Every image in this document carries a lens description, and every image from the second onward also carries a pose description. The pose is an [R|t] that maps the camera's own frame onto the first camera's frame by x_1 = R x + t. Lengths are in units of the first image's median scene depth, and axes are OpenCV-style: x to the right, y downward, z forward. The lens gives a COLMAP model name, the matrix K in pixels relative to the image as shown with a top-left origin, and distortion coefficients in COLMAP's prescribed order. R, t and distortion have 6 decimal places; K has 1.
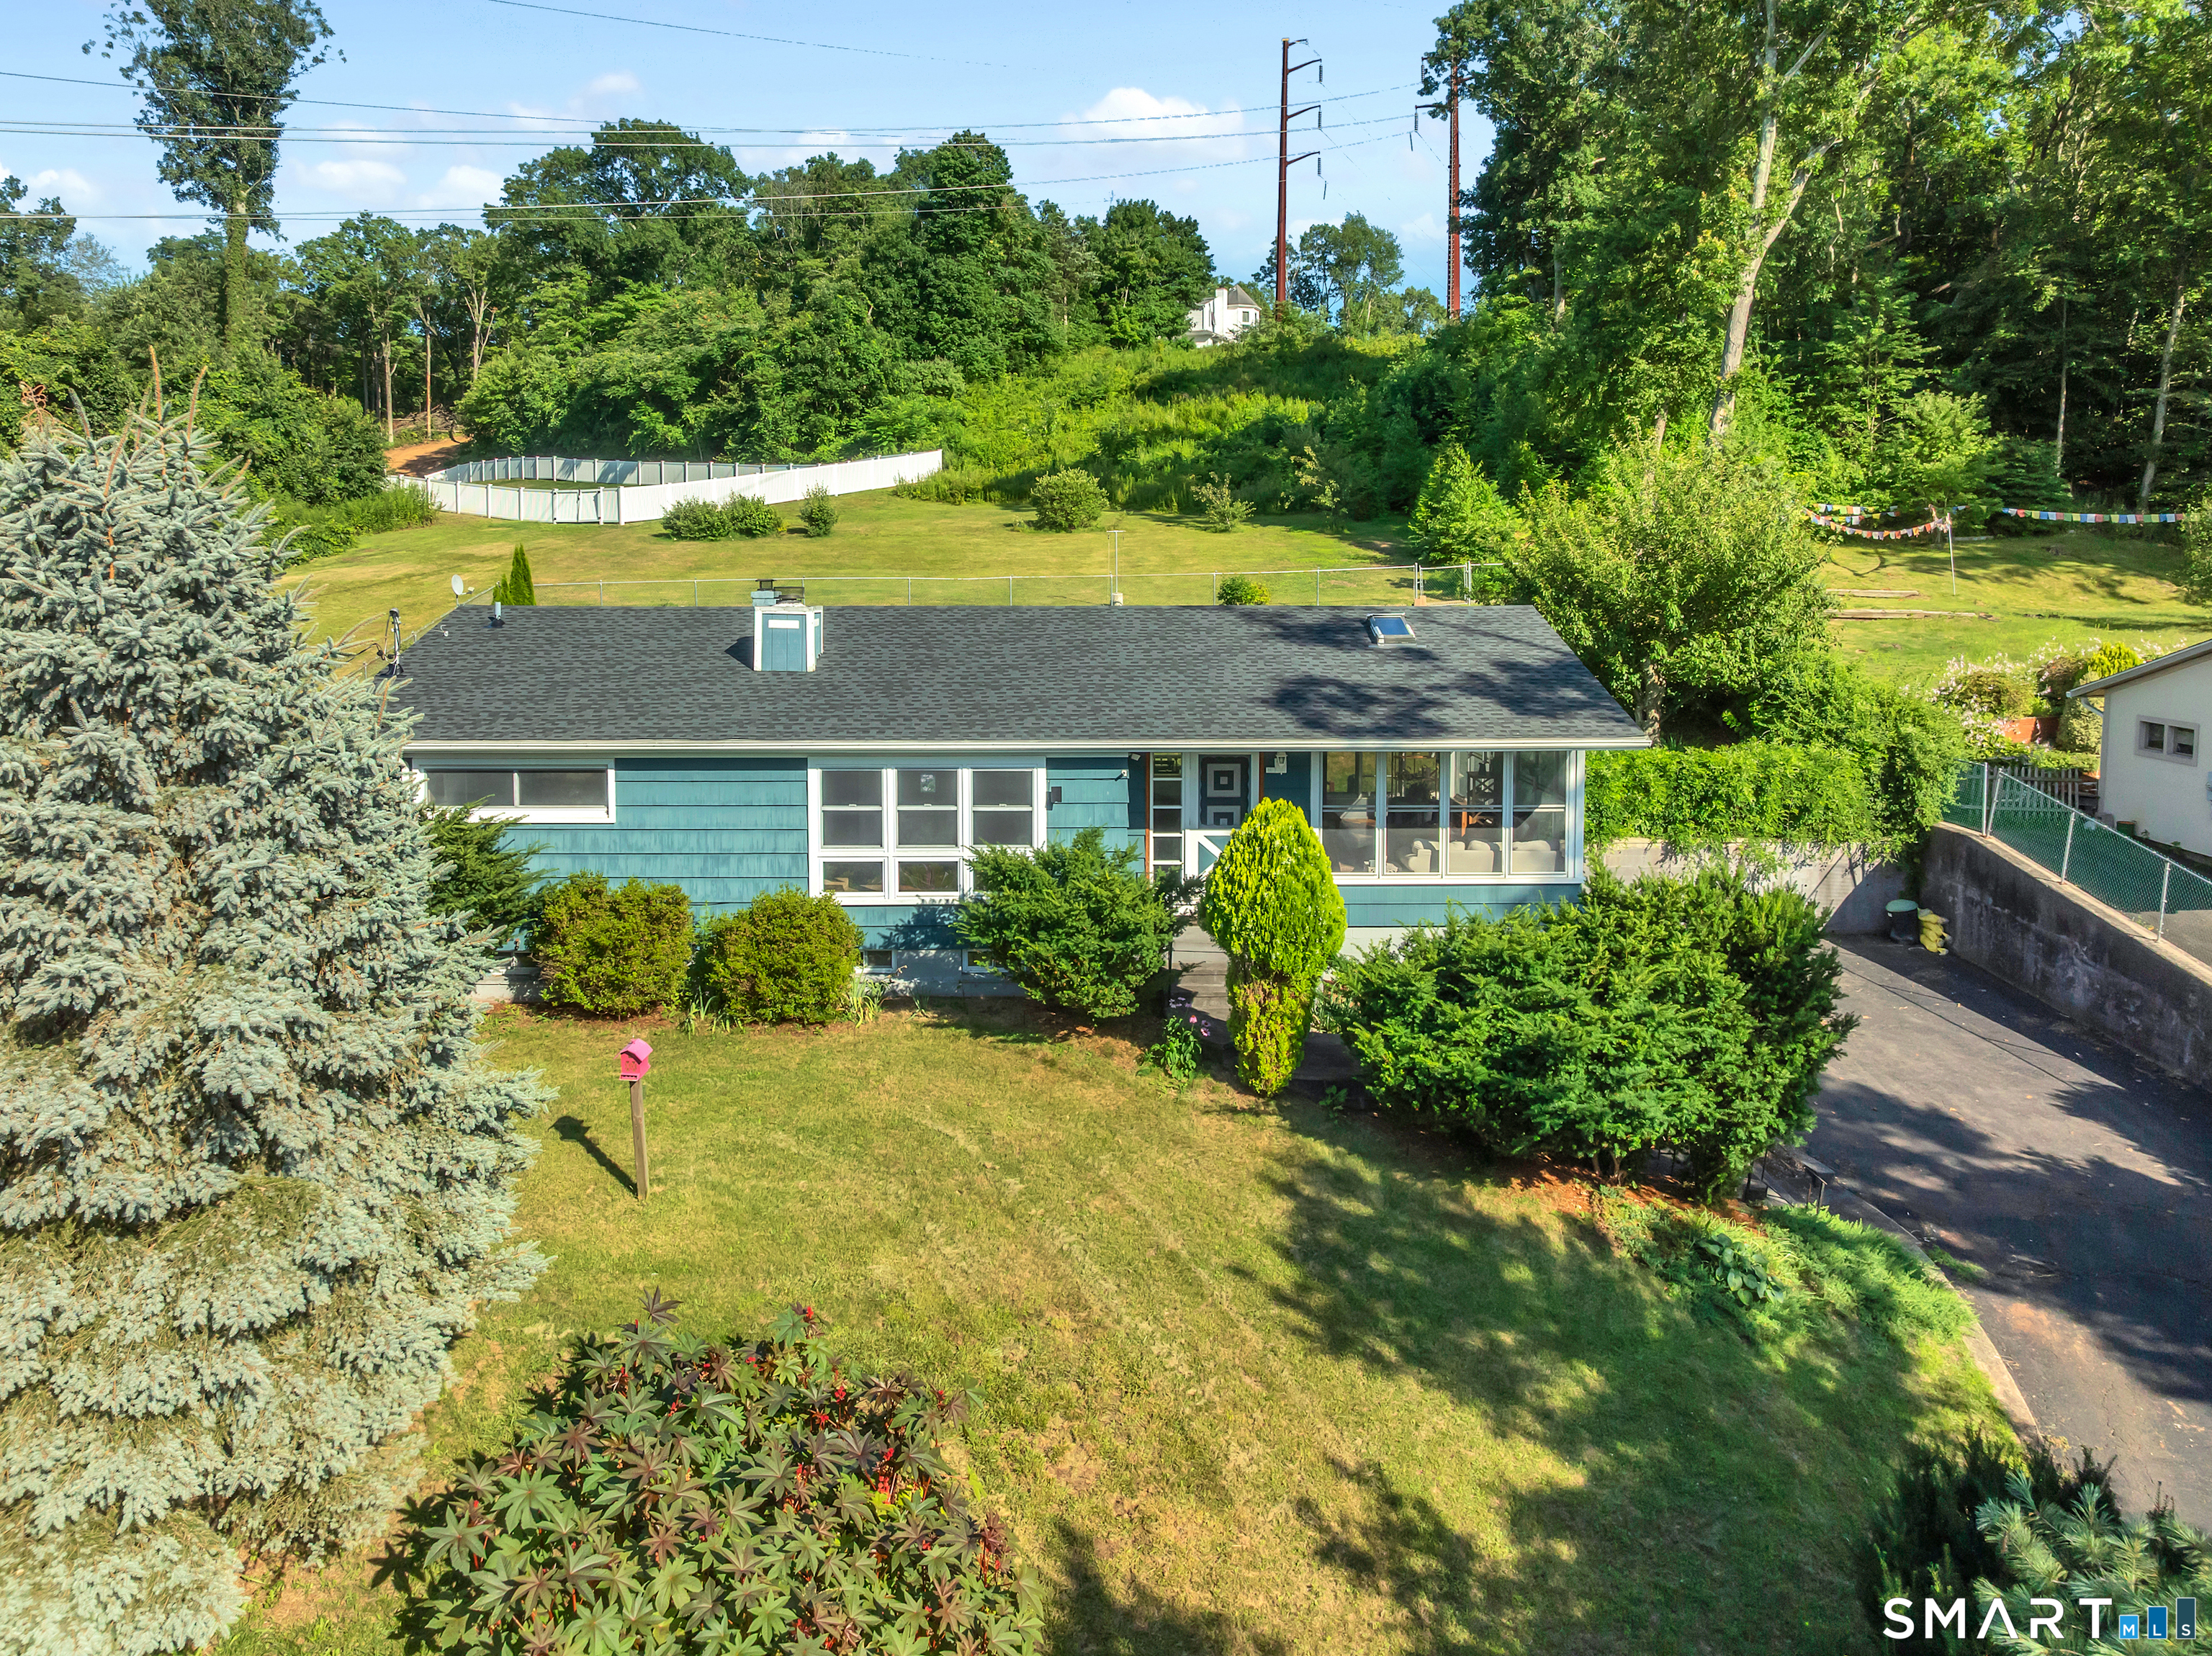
lens RADIAL K [[1608.2, 0, 1122.7], [0, 1608.2, 674.5], [0, 0, 1]] dist [-0.039035, -0.005704]
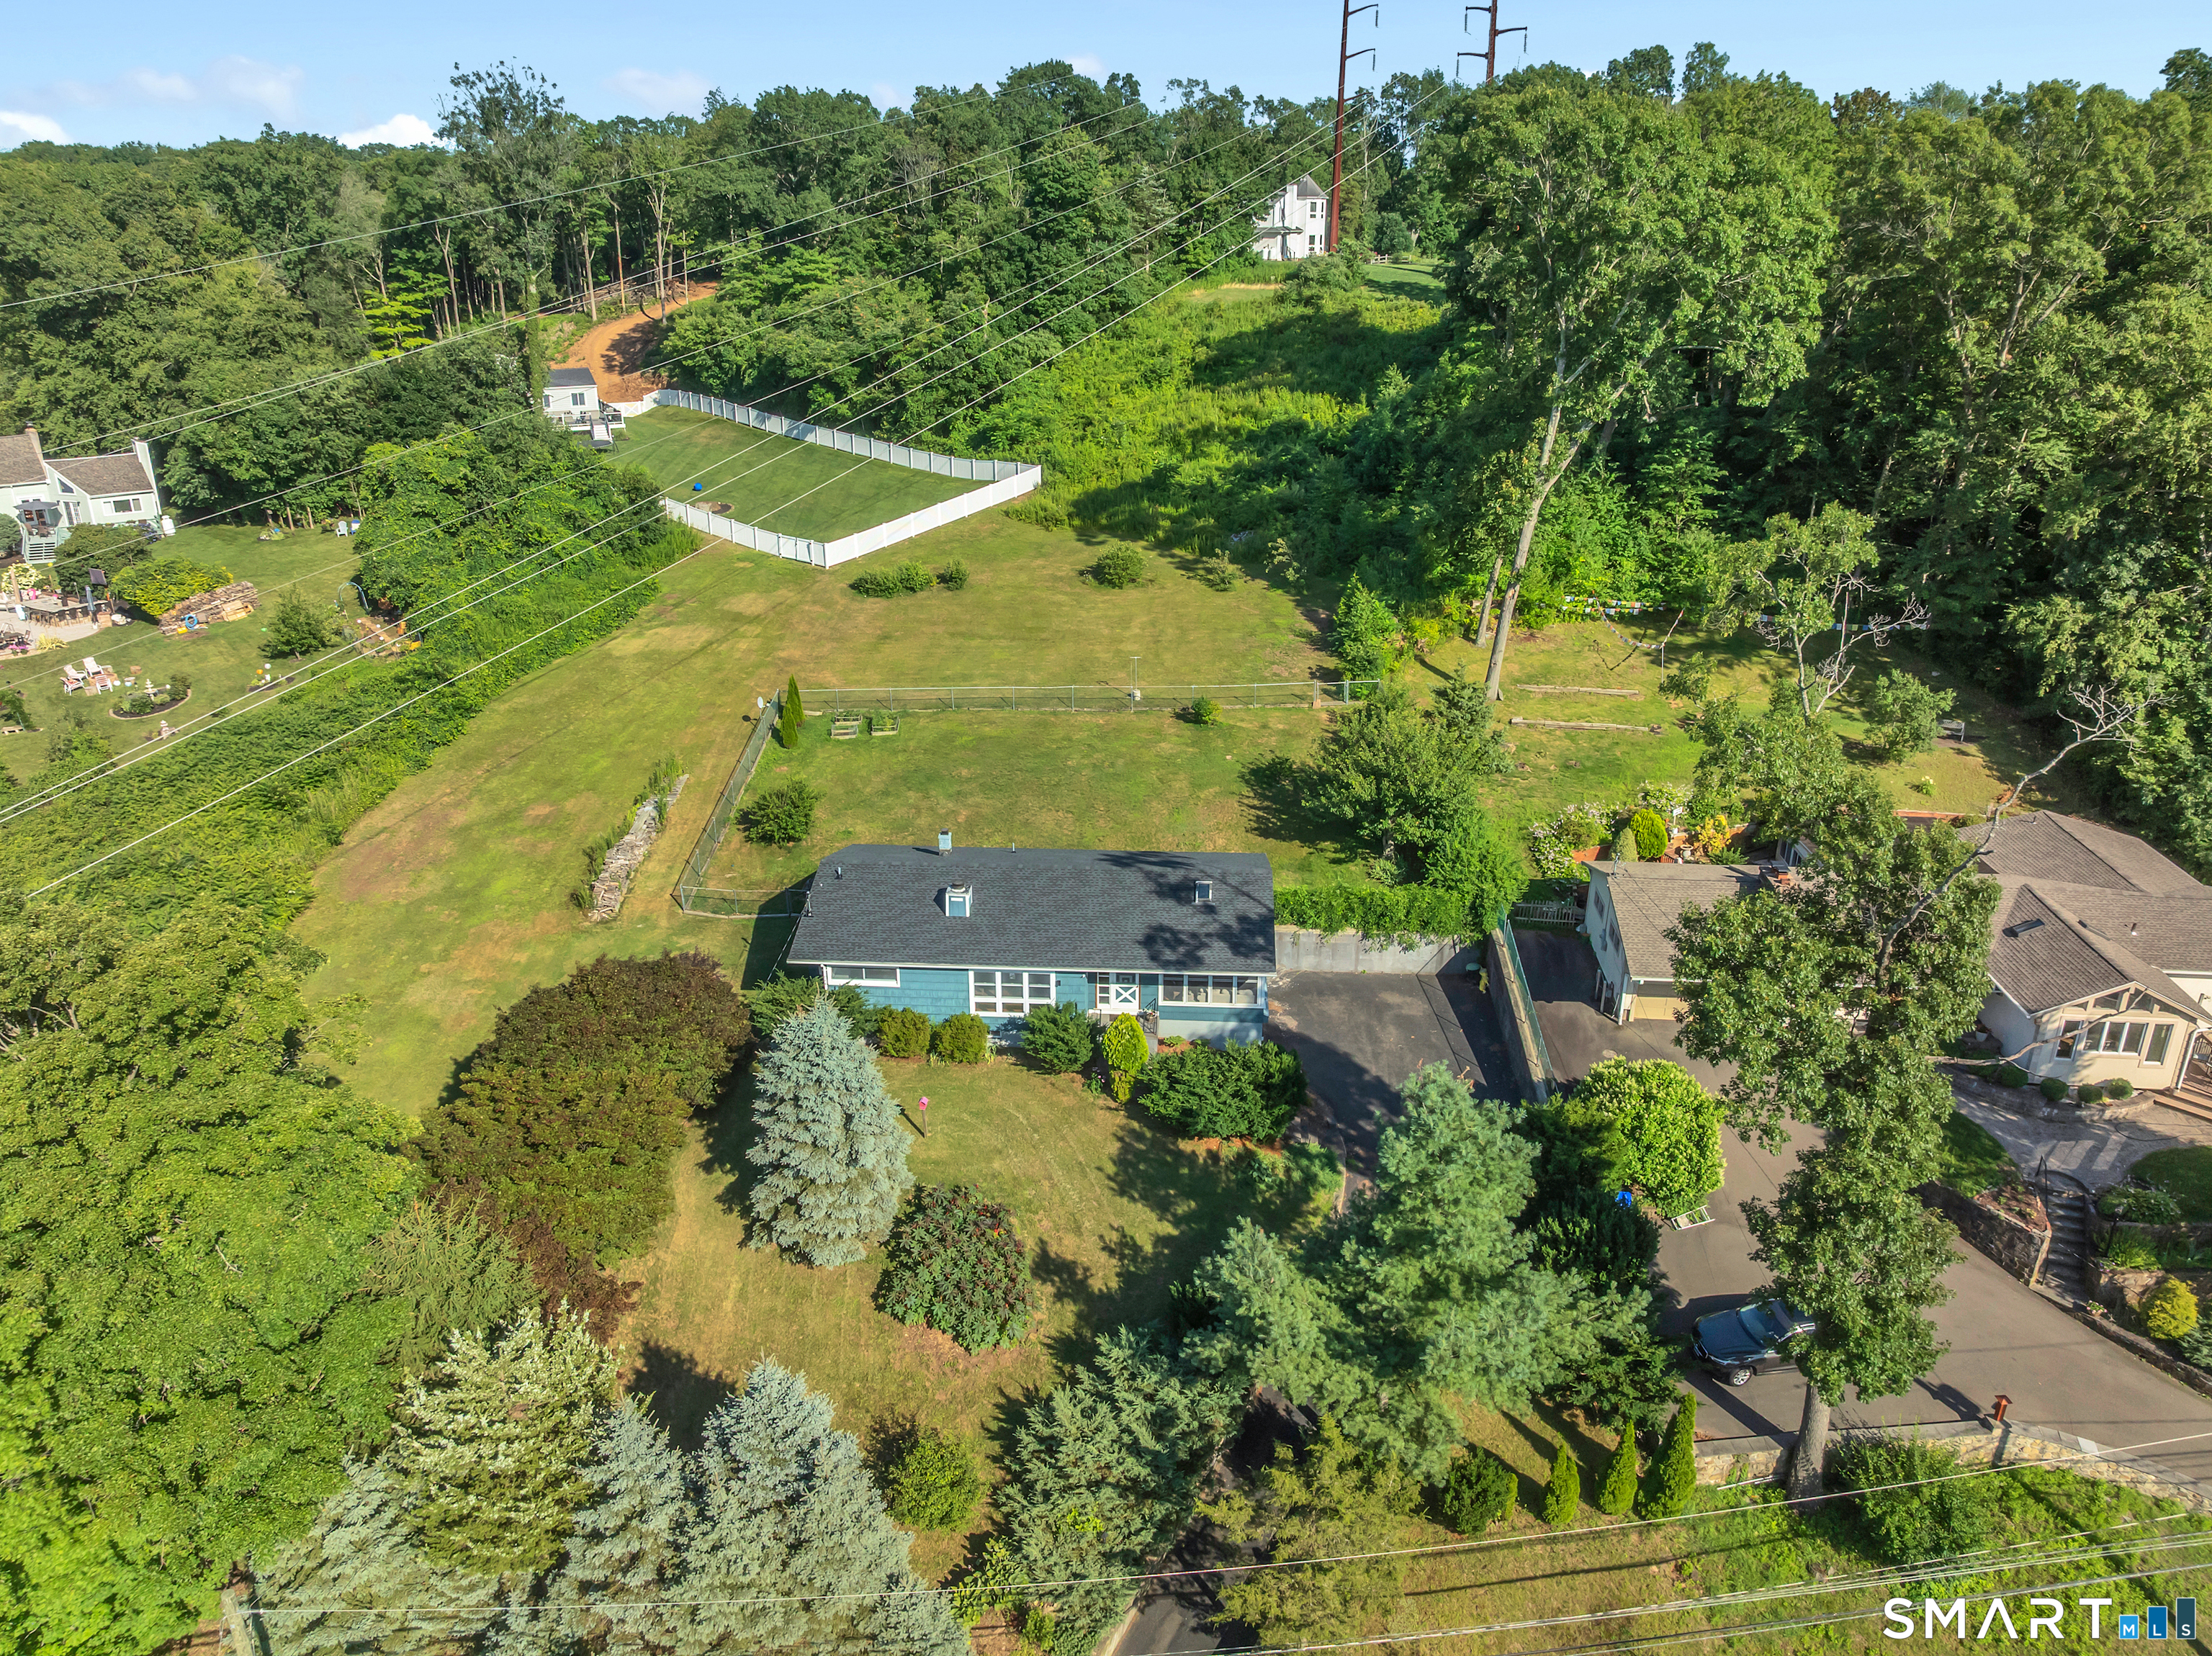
lens RADIAL K [[1559.7, 0, 1106.0], [0, 1559.7, 828.0], [0, 0, 1]] dist [-0.040471, 0.008927]
pose [[0.996165, 0.029485, -0.082374, 0.165471], [-0.003565, 0.954401, 0.298506, -0.642432], [0.087419, -0.297067, 0.950846, -0.953254]]
